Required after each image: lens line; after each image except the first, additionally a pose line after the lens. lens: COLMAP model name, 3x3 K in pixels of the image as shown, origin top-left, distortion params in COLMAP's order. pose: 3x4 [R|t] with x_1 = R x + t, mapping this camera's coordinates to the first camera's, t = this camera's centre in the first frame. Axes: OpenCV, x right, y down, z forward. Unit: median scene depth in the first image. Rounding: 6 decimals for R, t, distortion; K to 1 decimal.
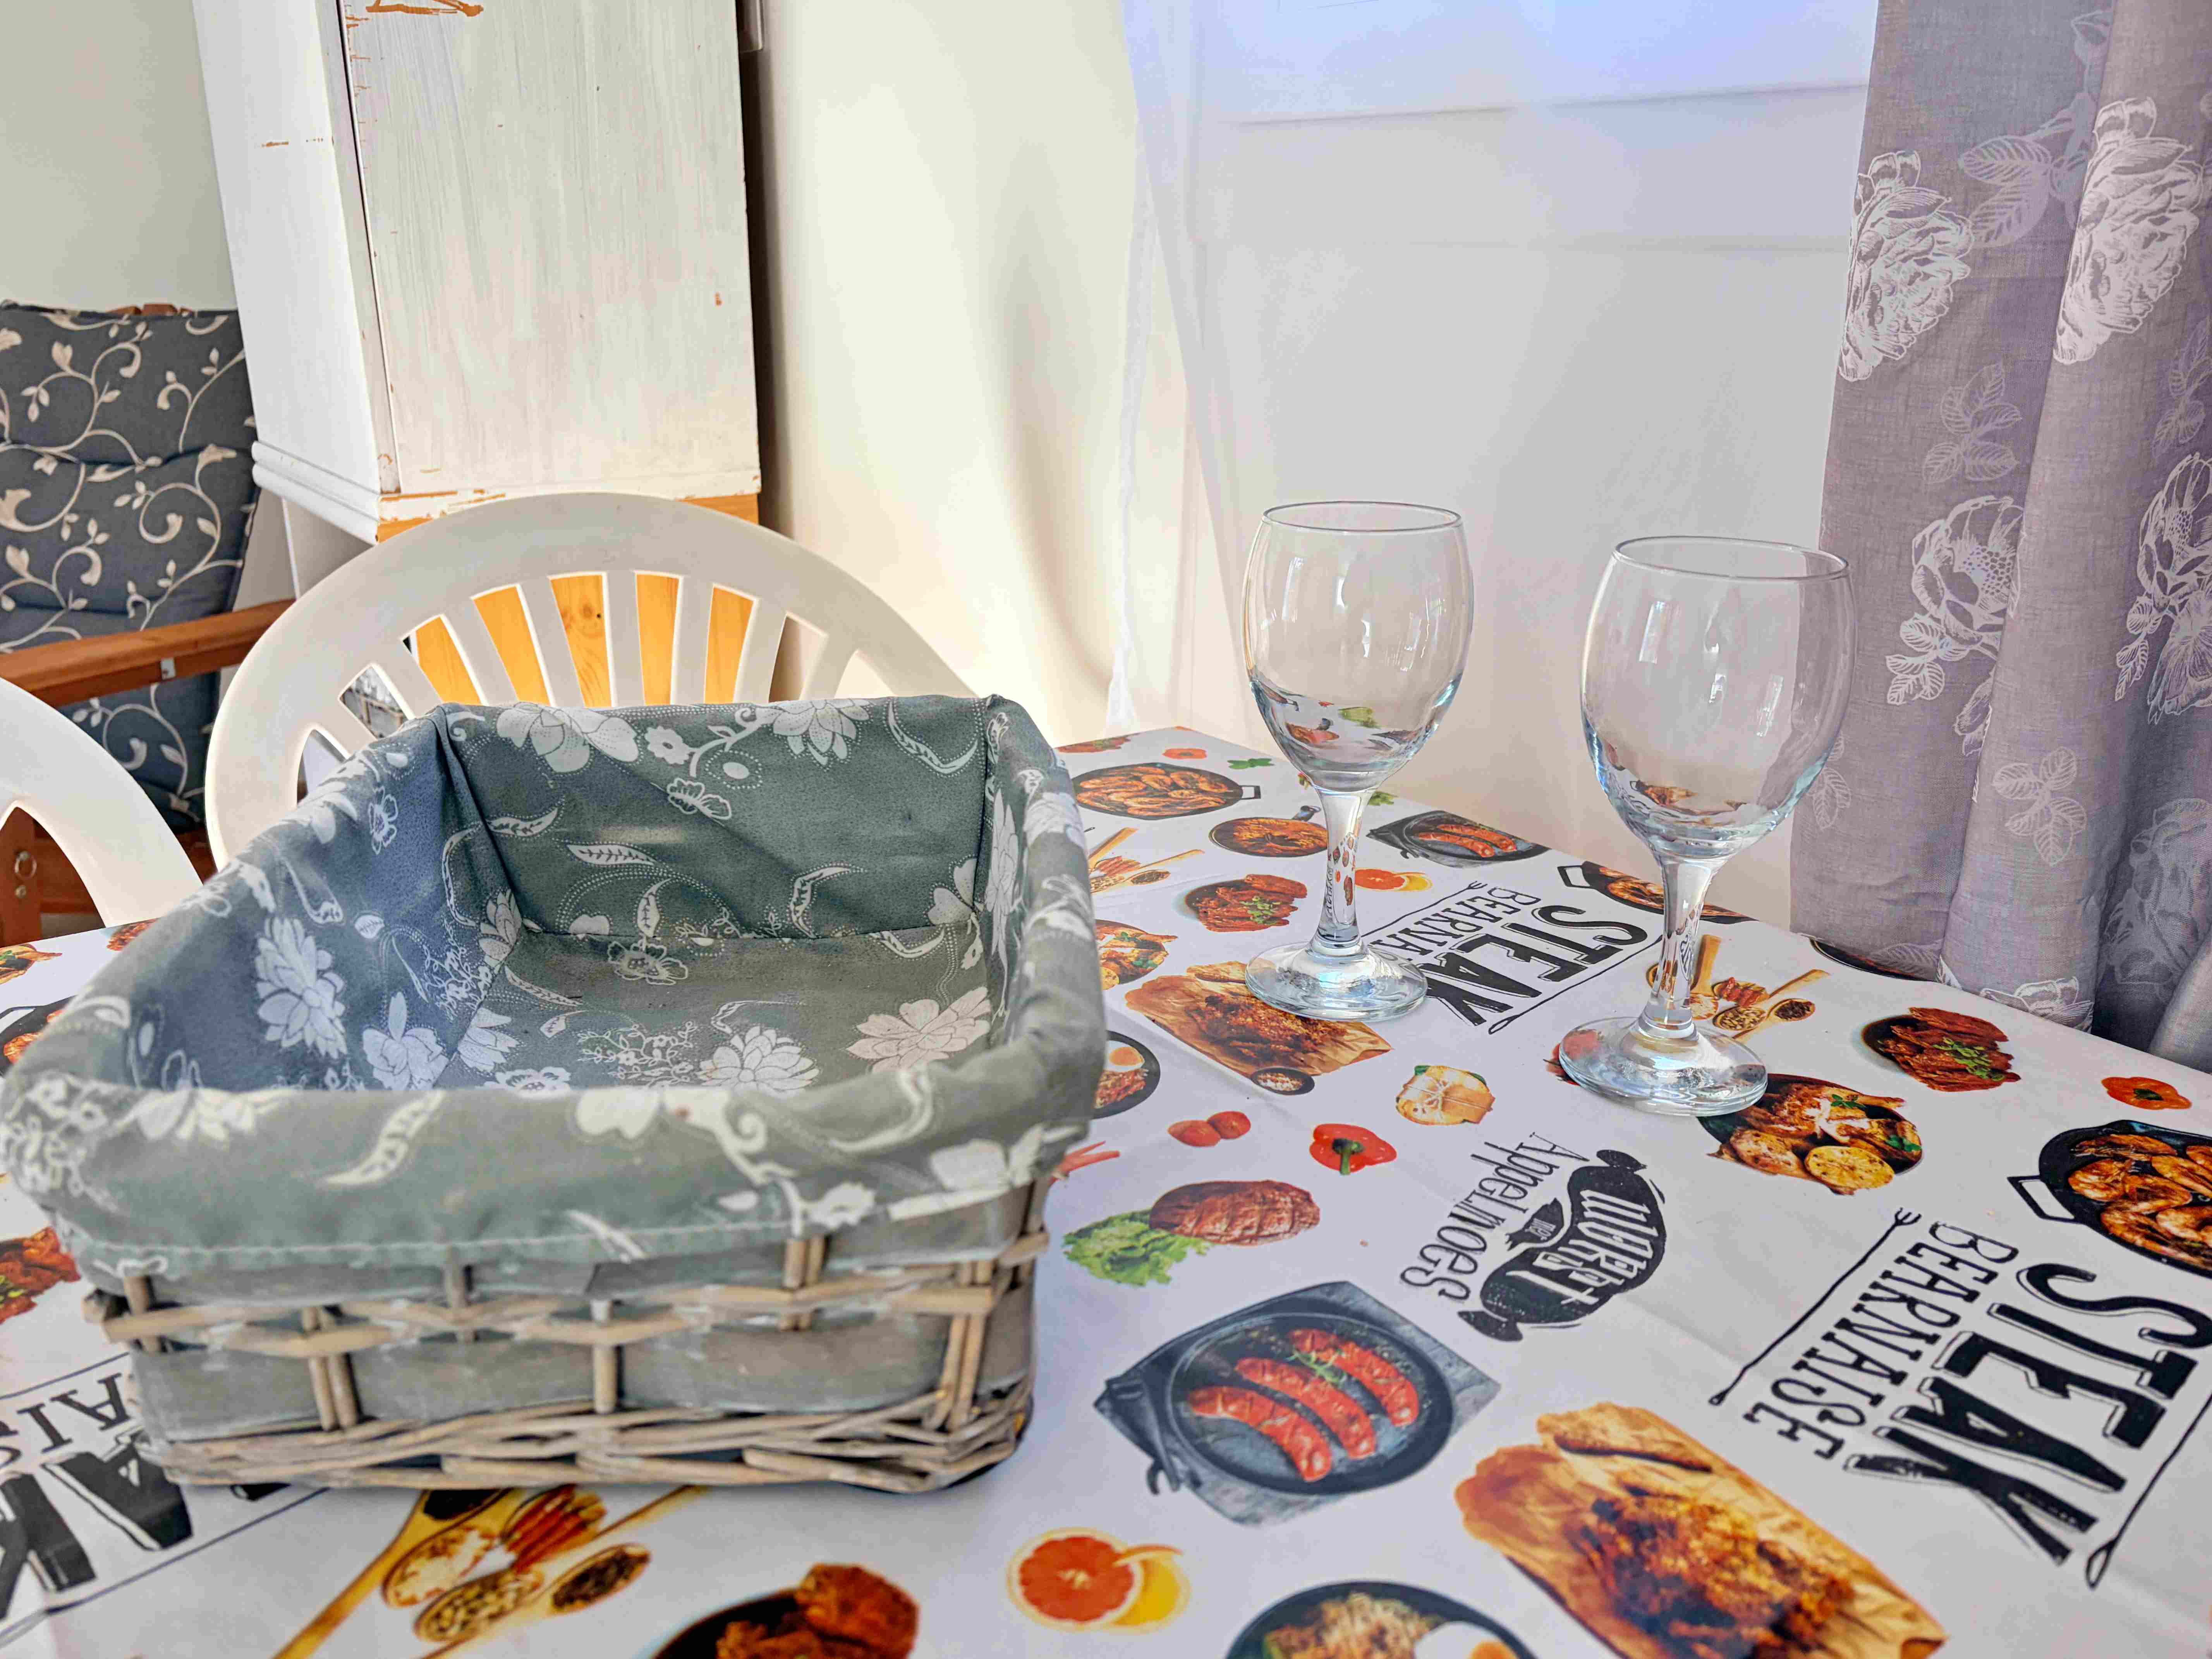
lens RADIAL K [[1704.4, 0, 1111.1], [0, 1704.4, 846.4], [0, 0, 1]] dist [0.054227, -0.055813]
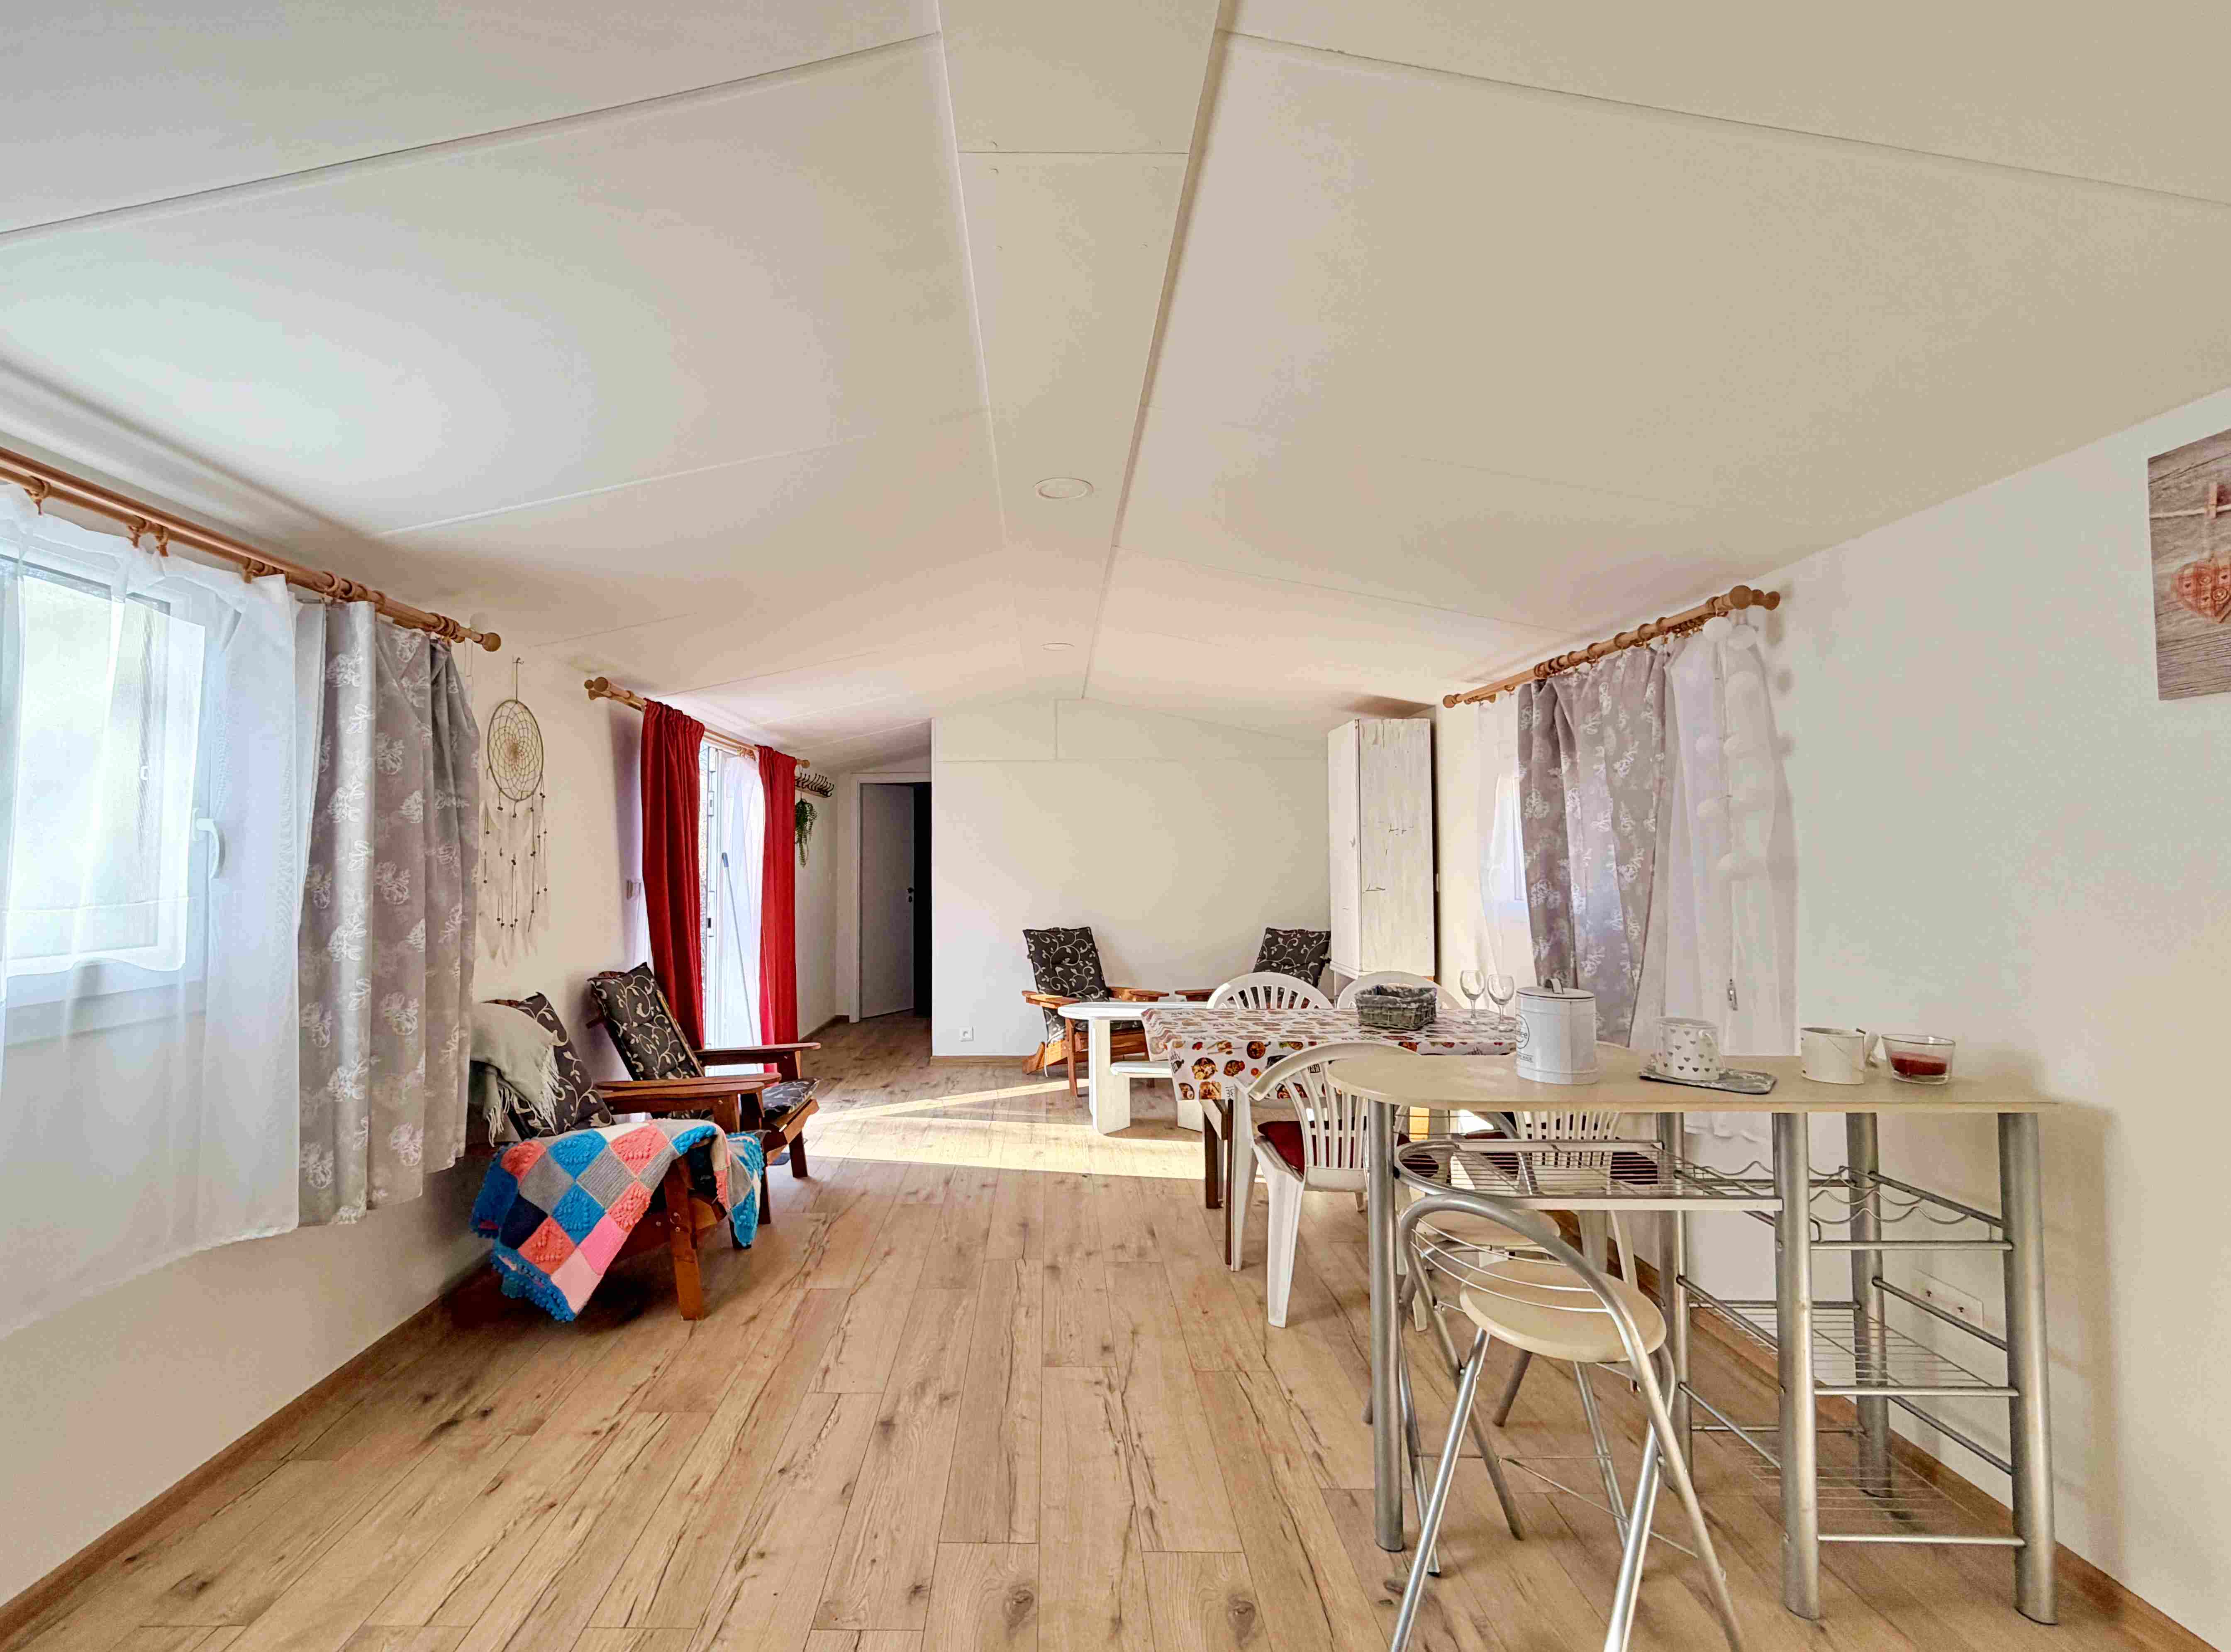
lens RADIAL K [[962.3, 0, 1034.7], [0, 962.3, 822.6], [0, 0, 1]] dist [-0.001151, 0.000583]
pose [[0.788796, -0.039276, -0.613398, 1.534278], [-0.194445, 0.930760, -0.309641, 1.177999], [0.583088, 0.363516, 0.726543, -4.649832]]
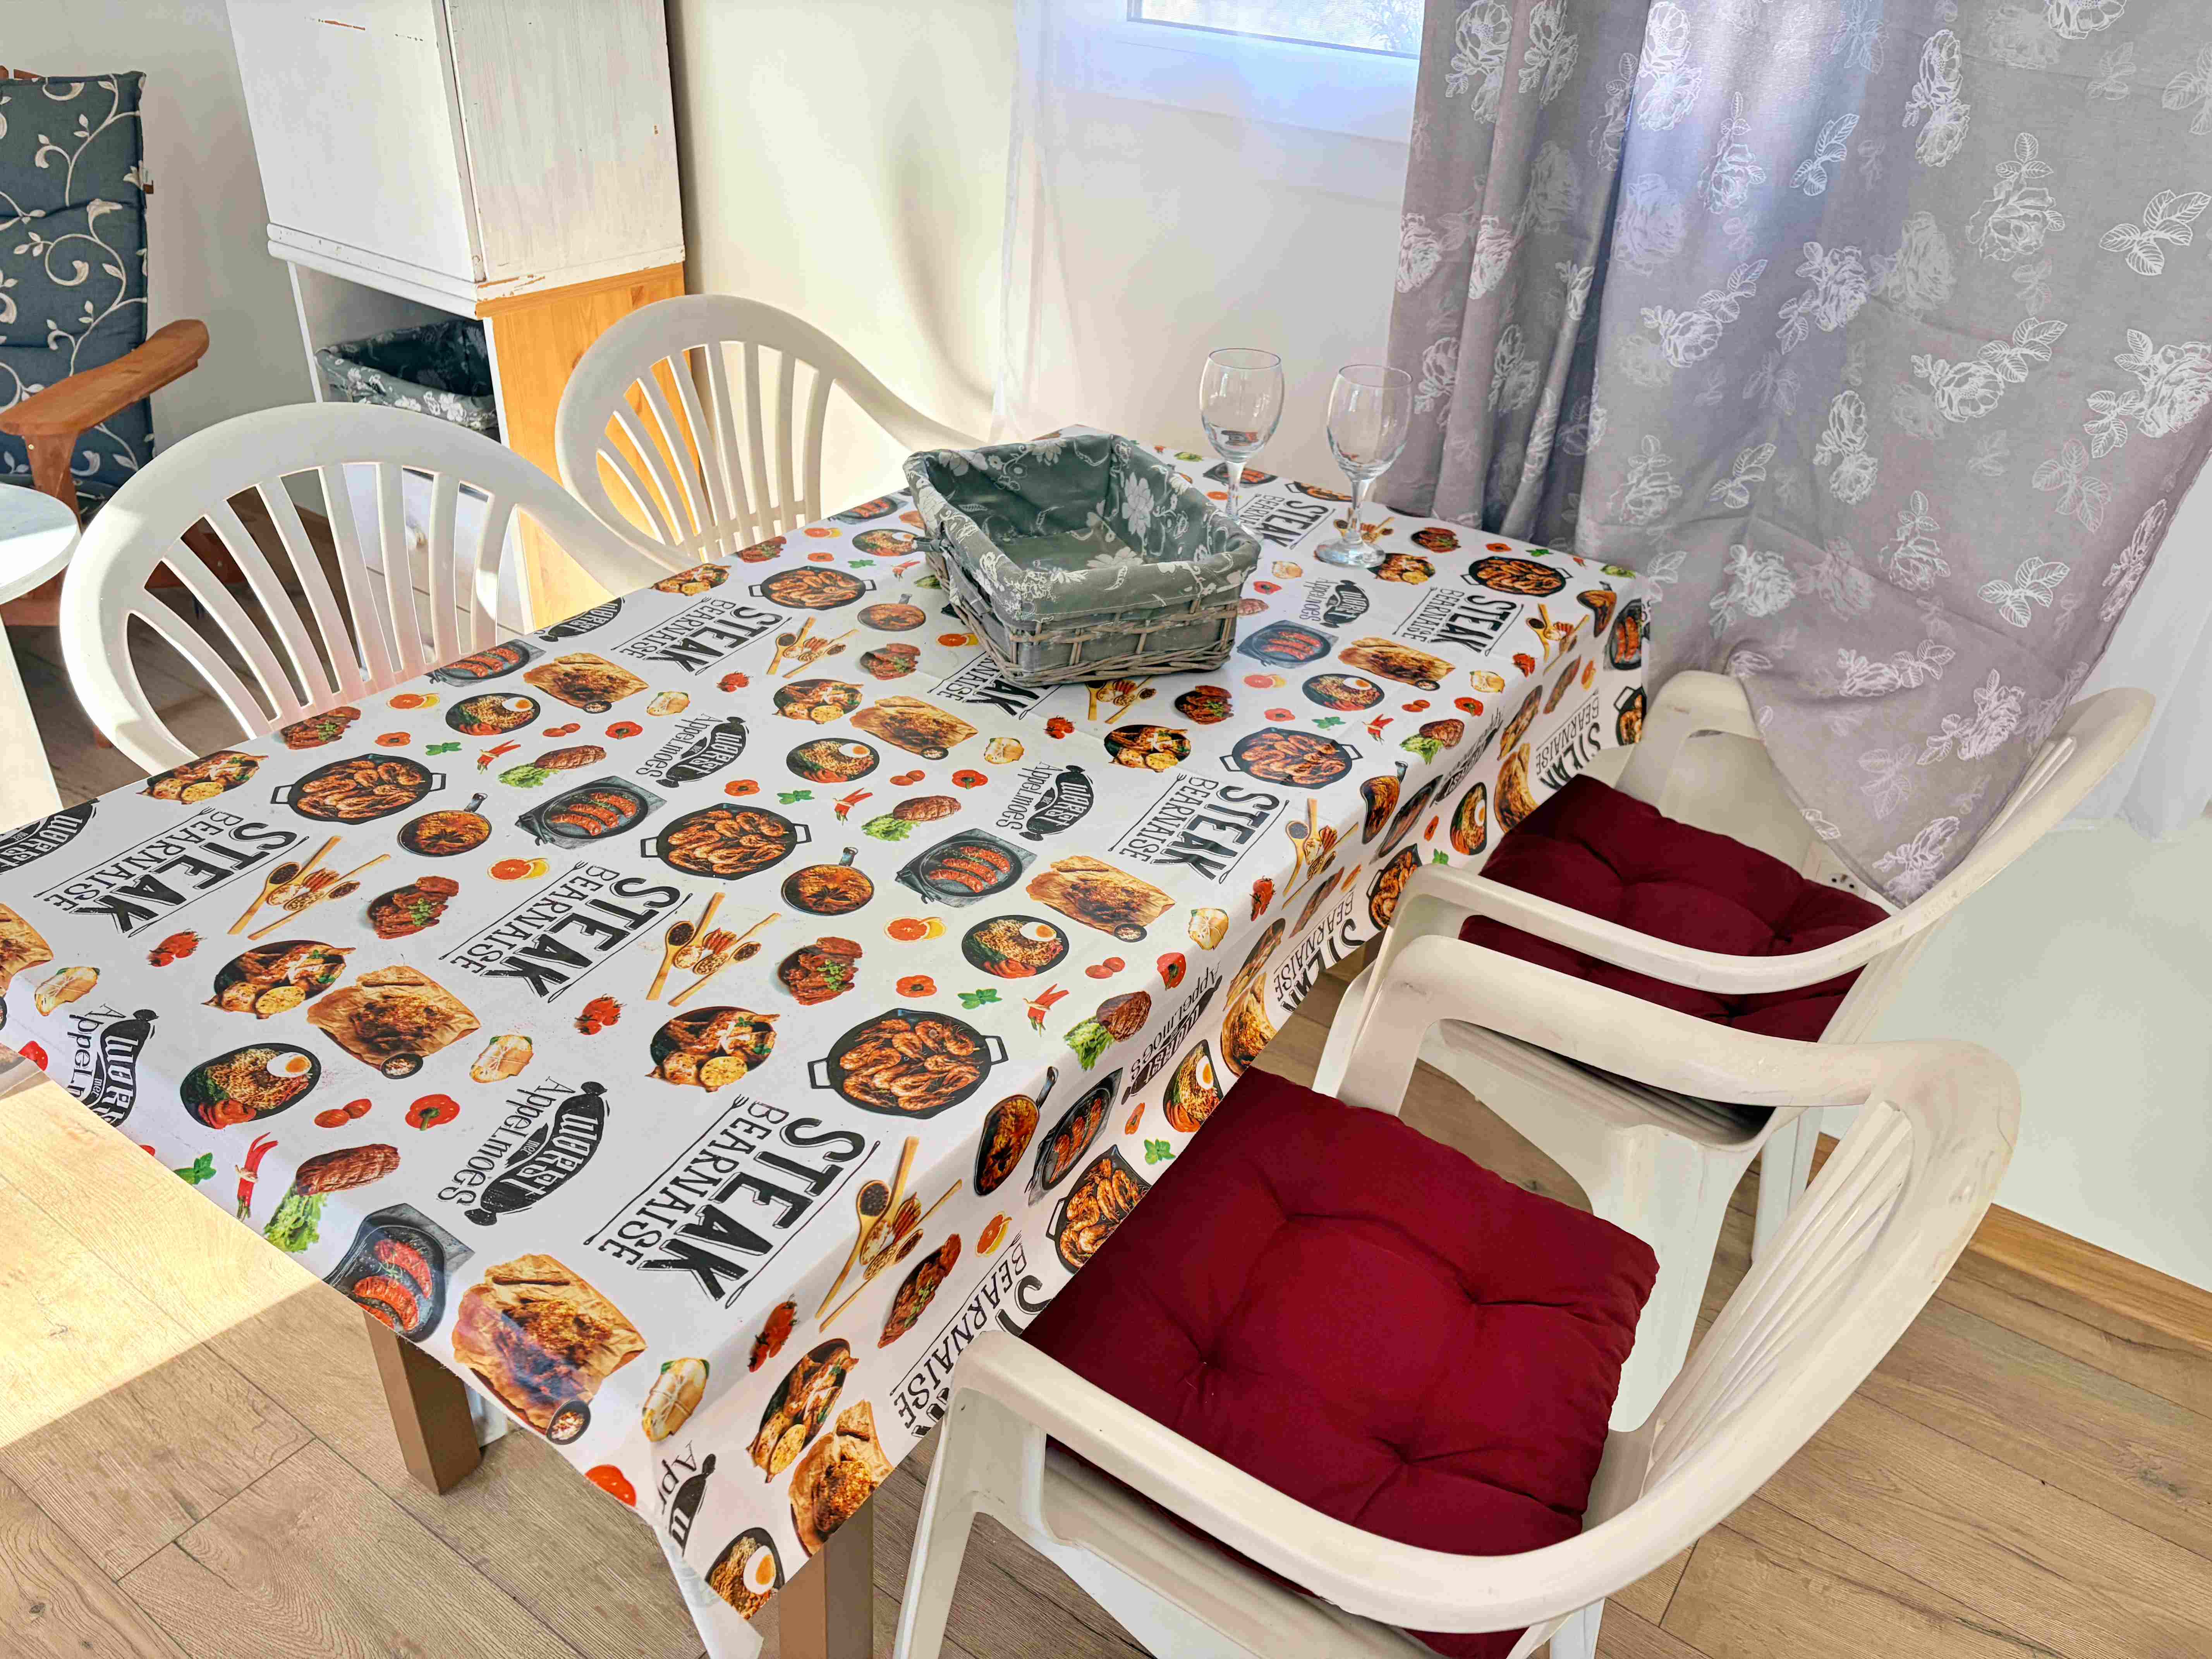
lens RADIAL K [[1659.5, 0, 1112.5], [0, 1659.5, 846.4], [0, 0, 1]] dist [0.072762, -0.086074]
pose [[0.949148, -0.135341, 0.284254, -0.871788], [0.067888, 0.969627, 0.234979, -0.075373], [-0.307422, -0.203733, 0.929508, -1.492199]]
